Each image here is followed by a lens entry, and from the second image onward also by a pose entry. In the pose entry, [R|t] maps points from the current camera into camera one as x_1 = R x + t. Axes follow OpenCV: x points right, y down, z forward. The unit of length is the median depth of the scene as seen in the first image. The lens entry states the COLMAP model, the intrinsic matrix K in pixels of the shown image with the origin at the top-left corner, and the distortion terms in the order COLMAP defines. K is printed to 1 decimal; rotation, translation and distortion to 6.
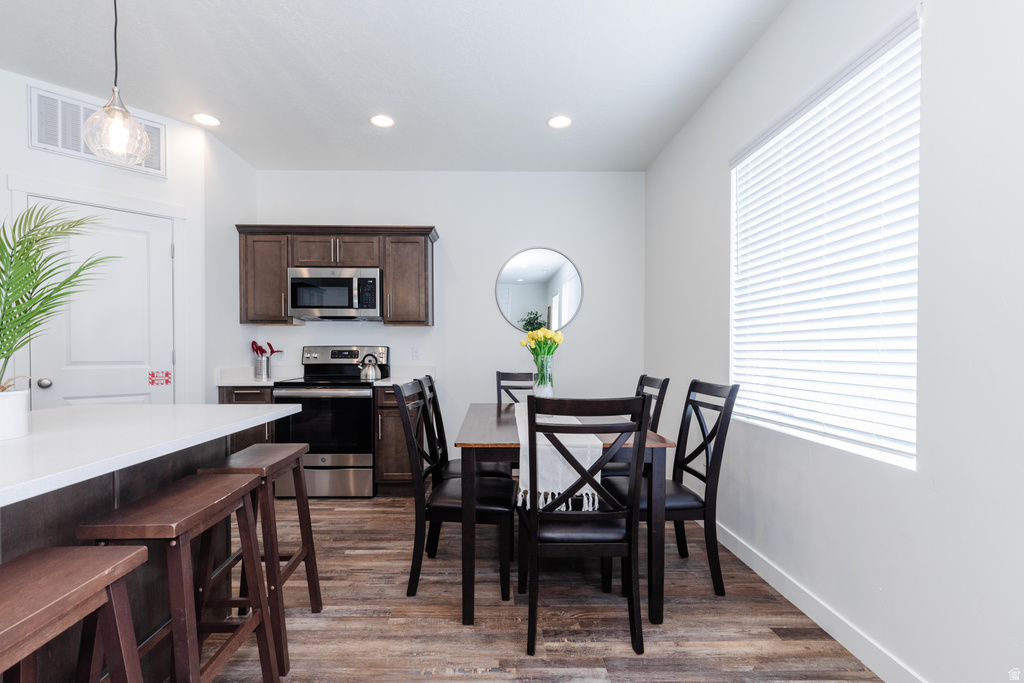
lens RADIAL K [[467.8, 0, 500.9], [0, 467.8, 356.5], [0, 0, 1]] dist [0.004406, 0.000605]
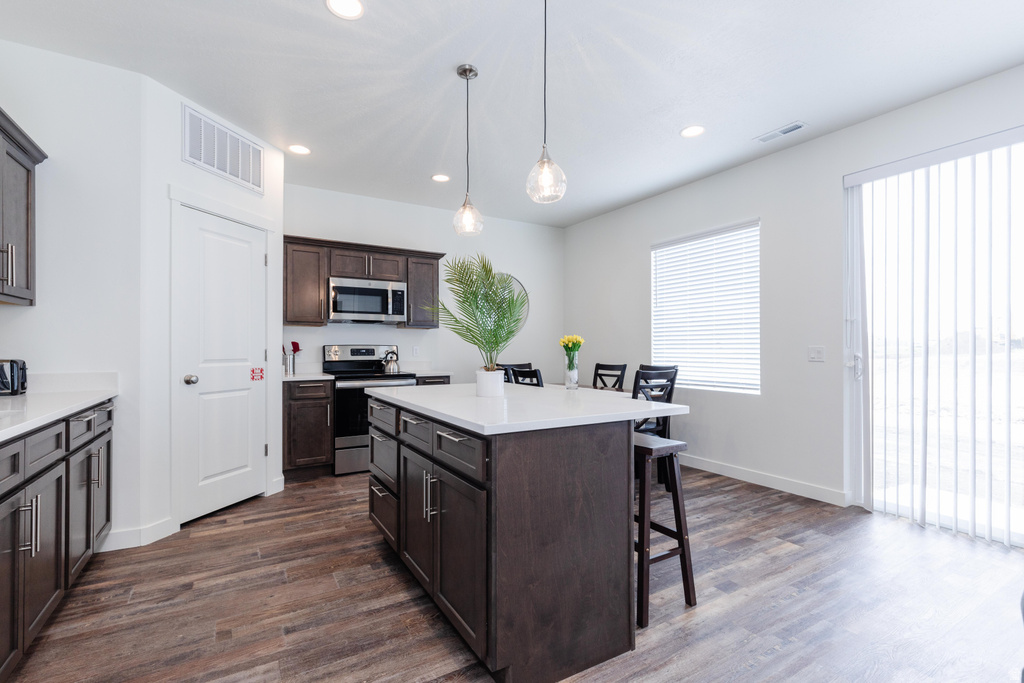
lens RADIAL K [[472.6, 0, 513.9], [0, 472.6, 343.5], [0, 0, 1]] dist [0.001475, -0.000238]
pose [[0.857299, 0.004801, 0.514796, -0.772188], [0.006081, 0.999792, -0.019452, -0.000670], [-0.514782, 0.019807, 0.857092, -0.261912]]
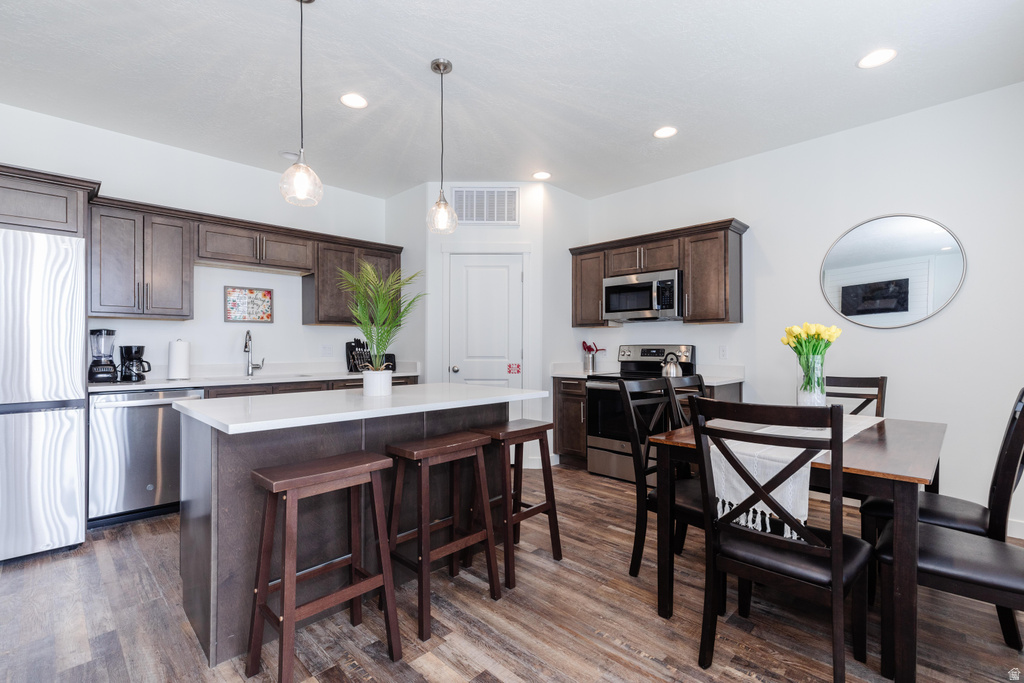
lens RADIAL K [[472.6, 0, 513.9], [0, 472.6, 343.5], [0, 0, 1]] dist [0.001475, -0.000238]
pose [[0.695576, -0.007779, -0.718410, 0.277797], [-0.009066, 0.999767, -0.019603, -0.001577], [0.718395, 0.020149, 0.695344, 0.021630]]
